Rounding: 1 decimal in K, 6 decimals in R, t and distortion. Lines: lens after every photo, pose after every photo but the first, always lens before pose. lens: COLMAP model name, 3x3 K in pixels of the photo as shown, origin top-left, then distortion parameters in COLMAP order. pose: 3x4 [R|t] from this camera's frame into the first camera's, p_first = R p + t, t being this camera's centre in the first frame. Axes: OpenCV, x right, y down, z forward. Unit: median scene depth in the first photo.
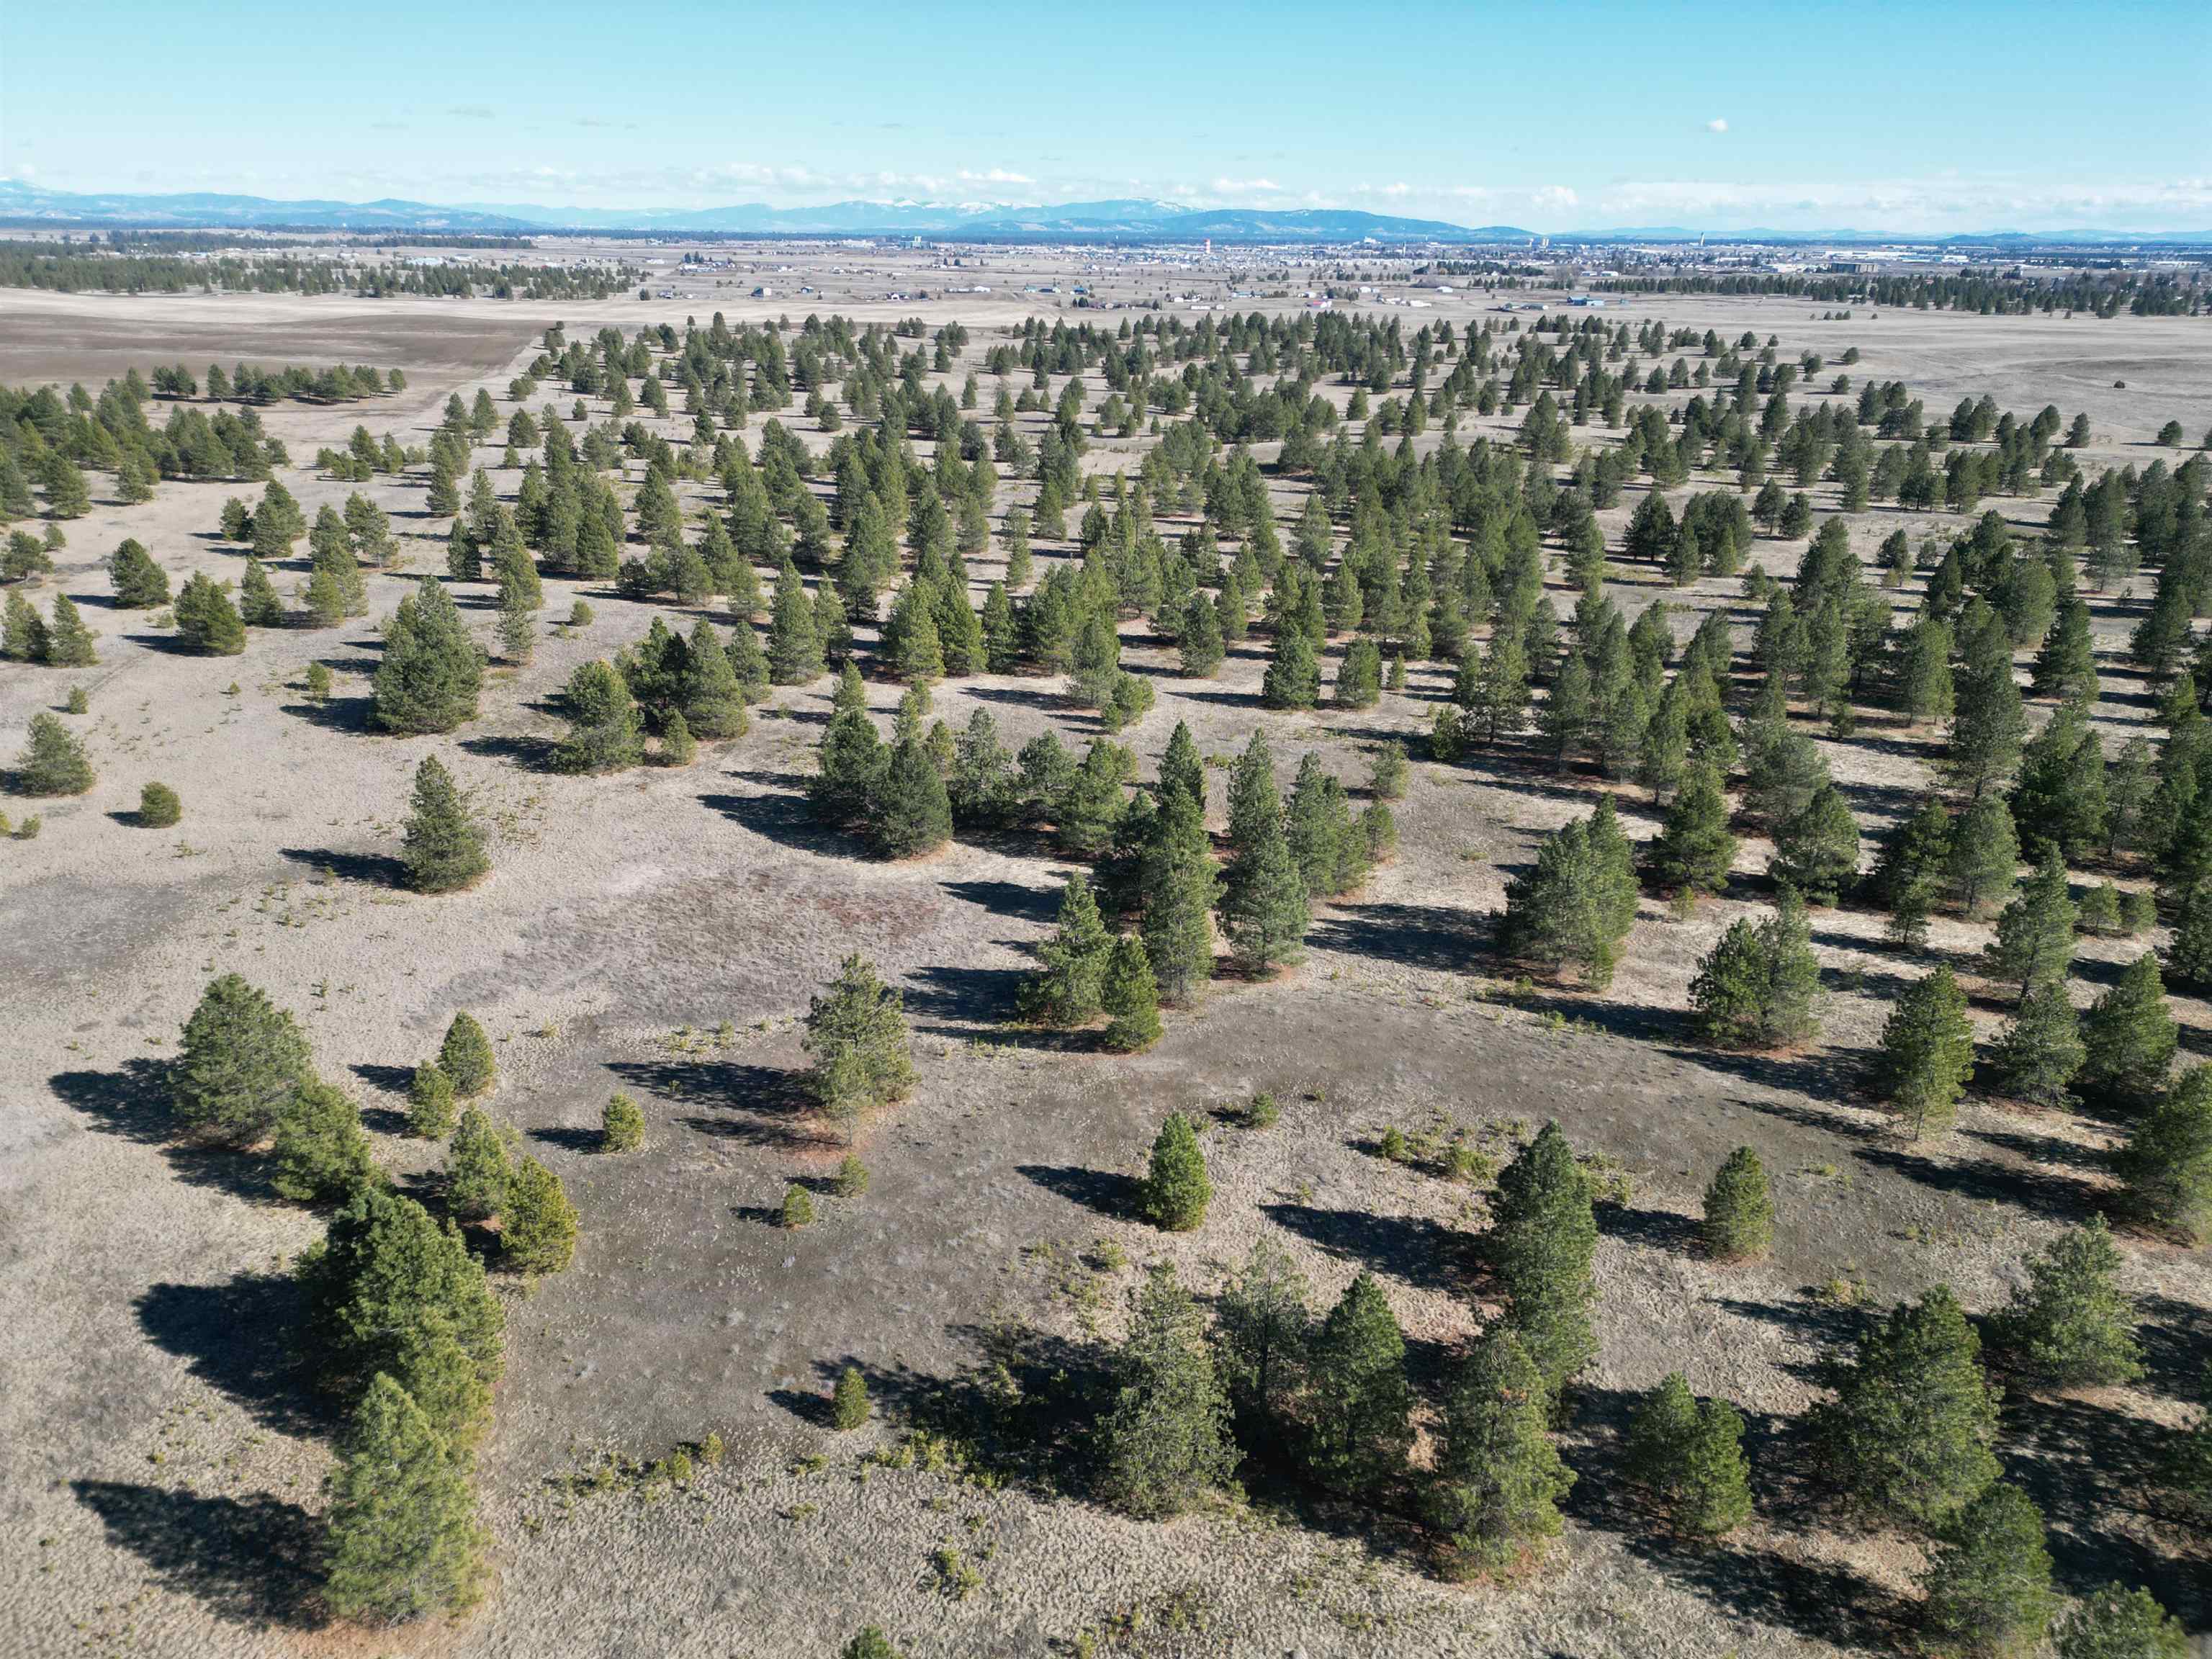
lens RADIAL K [[1525.8, 0, 1106.0], [0, 1525.8, 829.5], [0, 0, 1]] dist [0.052844, -0.042175]
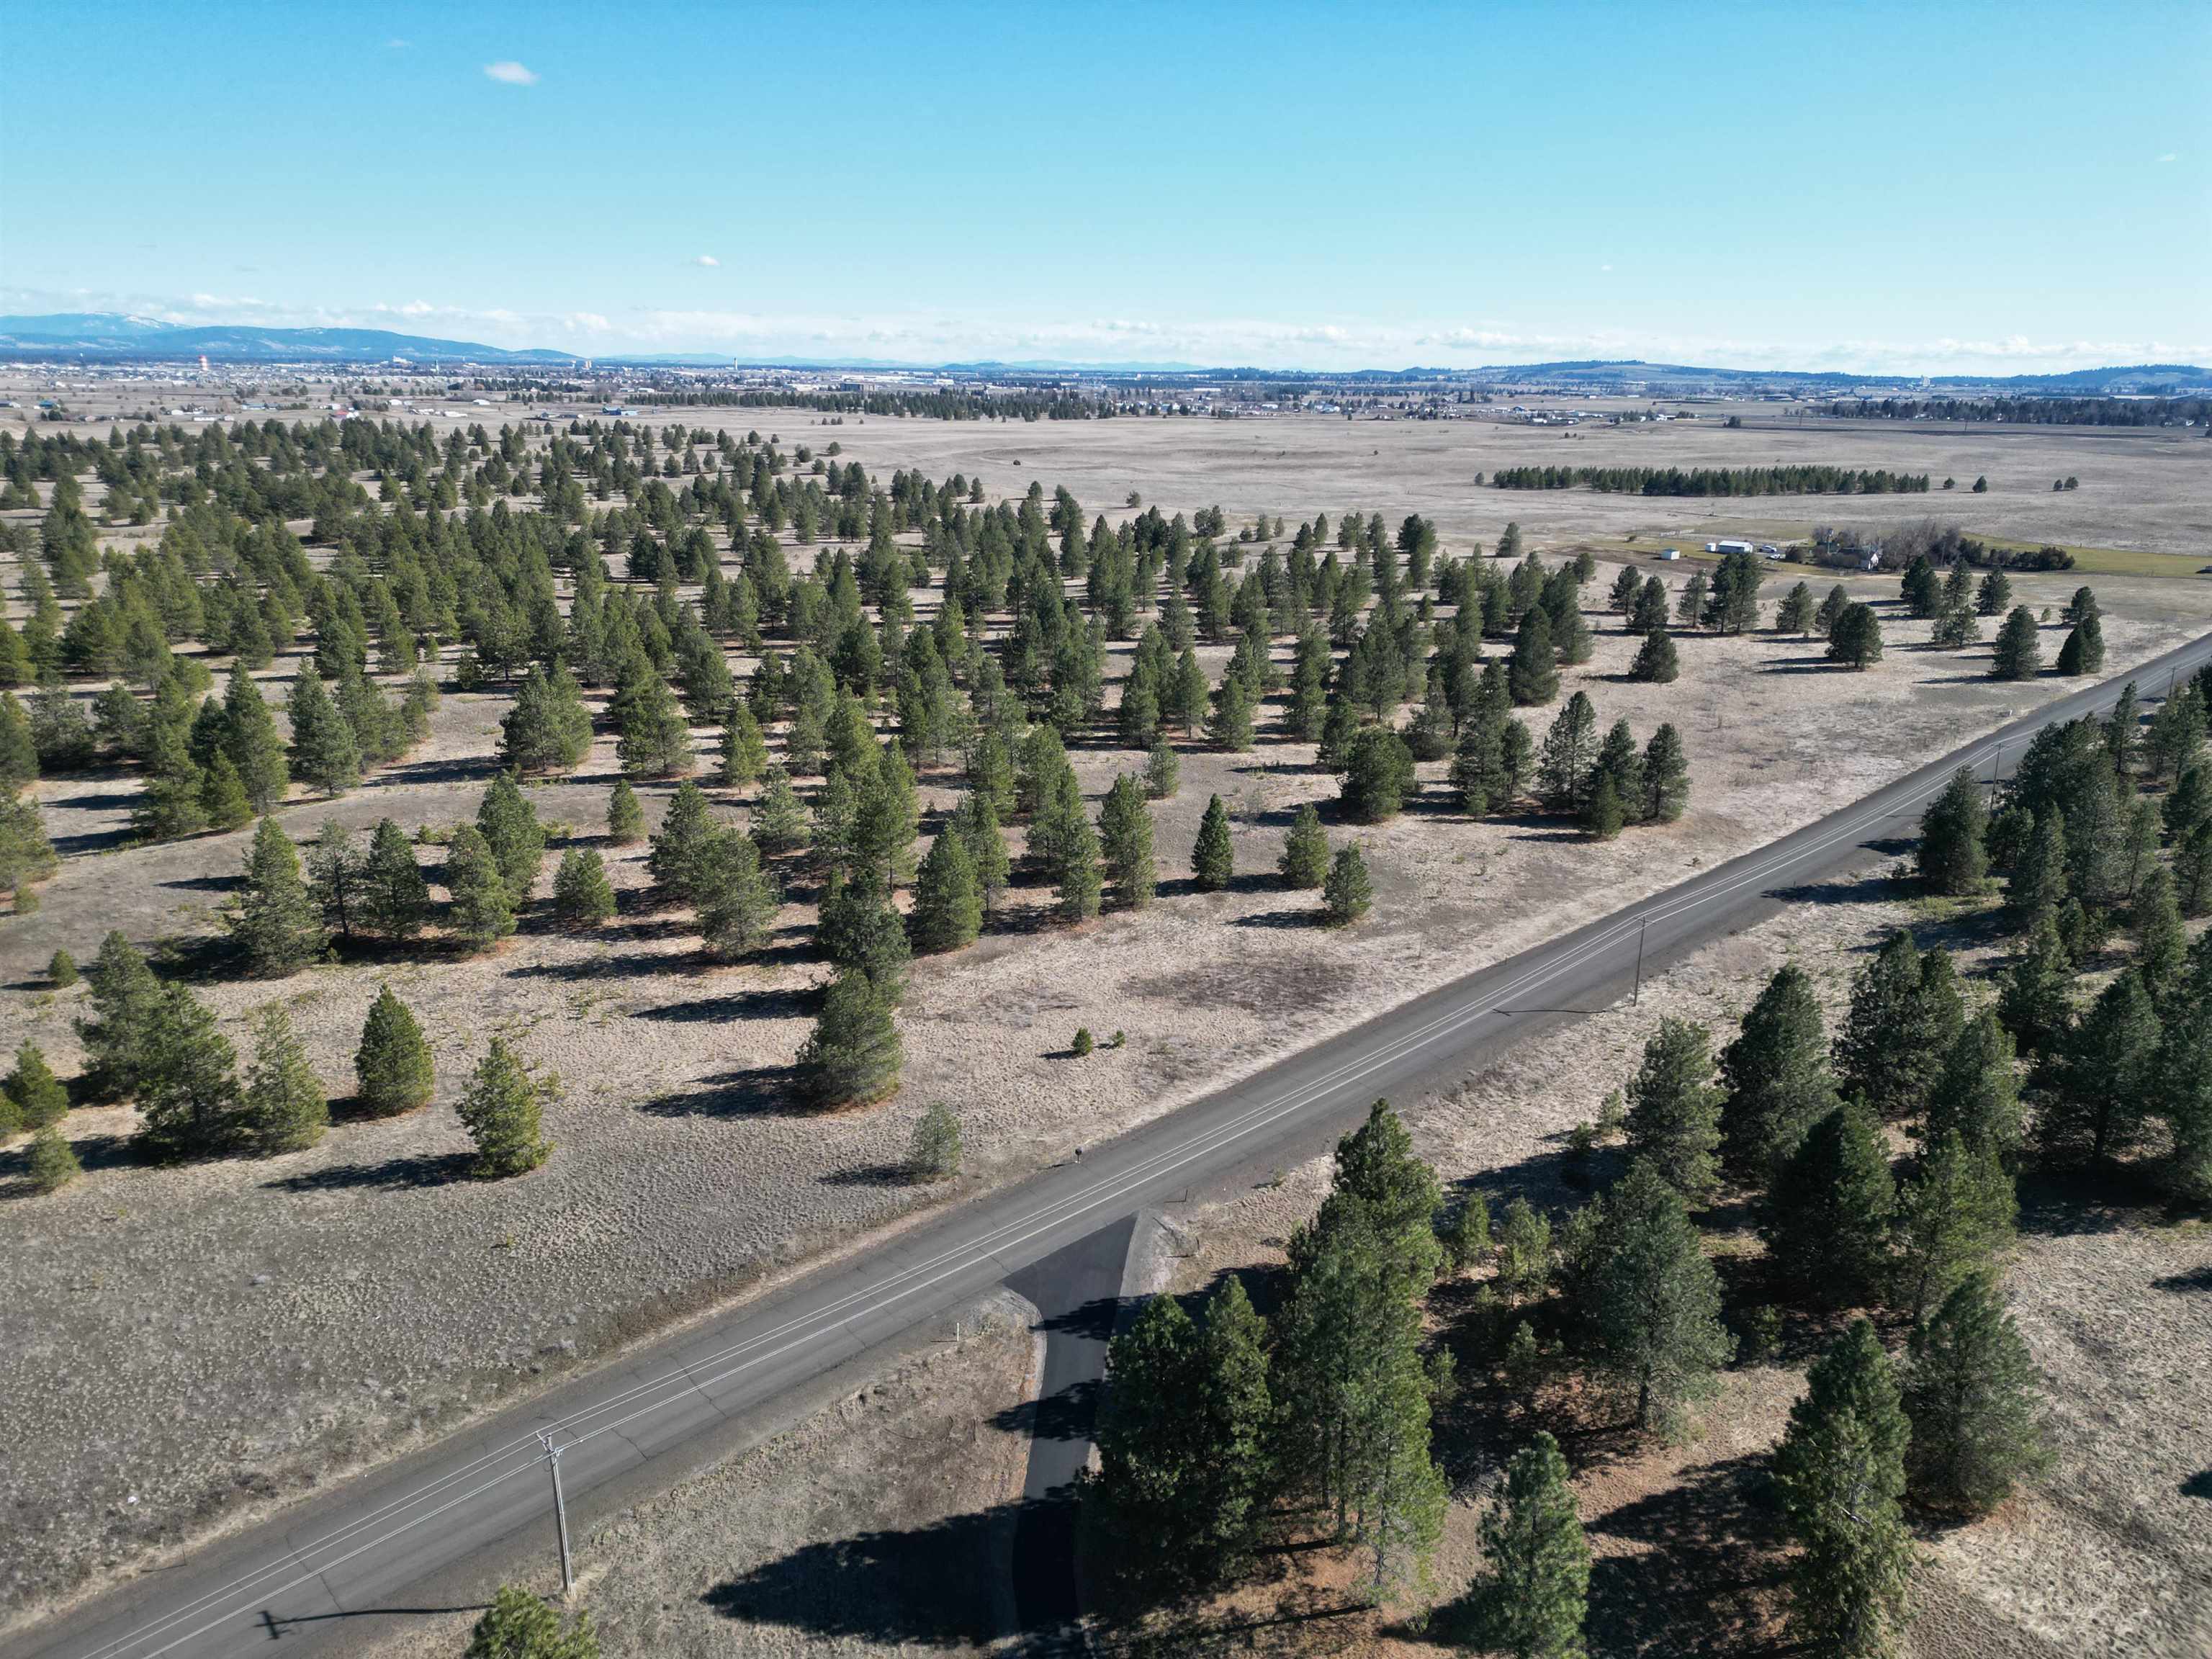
lens RADIAL K [[1545.4, 0, 1107.9], [0, 1545.4, 824.8], [0, 0, 1]] dist [0.098226, -0.100695]
pose [[0.845308, -0.151976, 0.512209, -0.006011], [0.192697, 0.980887, -0.026975, 0.043747], [-0.498320, 0.121503, 0.858437, -0.092259]]
